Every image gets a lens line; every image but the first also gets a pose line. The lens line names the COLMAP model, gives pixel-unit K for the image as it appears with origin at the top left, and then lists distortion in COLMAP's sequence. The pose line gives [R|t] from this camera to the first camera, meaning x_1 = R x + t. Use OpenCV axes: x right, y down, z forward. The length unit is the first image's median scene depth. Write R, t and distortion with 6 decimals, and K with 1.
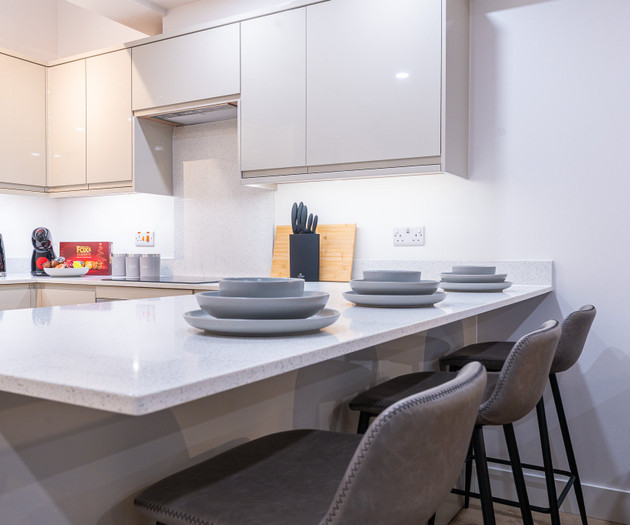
lens RADIAL K [[615.9, 0, 315.0], [0, 615.9, 262.5], [0, 0, 1]] dist [0.018514, 0.011095]
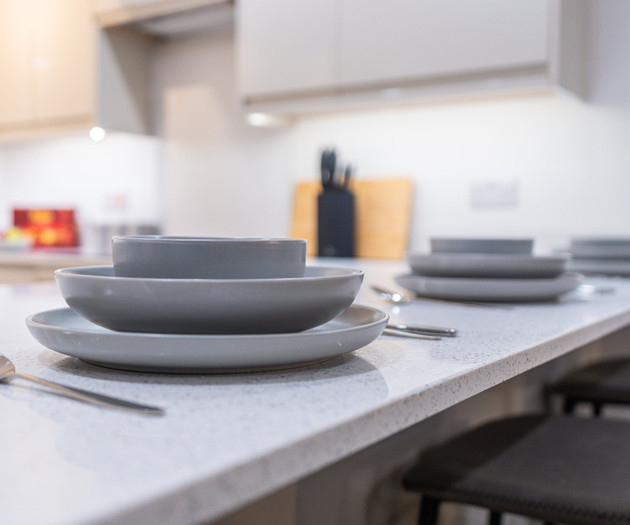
lens RADIAL K [[708.6, 0, 315.0], [0, 708.6, 262.5], [0, 0, 1]] dist [0.228651, -0.002554]
pose [[0.998131, 0.007126, -0.060692, 0.013452], [-0.005556, 0.999646, 0.026005, 0.020156], [0.060856, -0.025620, 0.997818, 0.330655]]
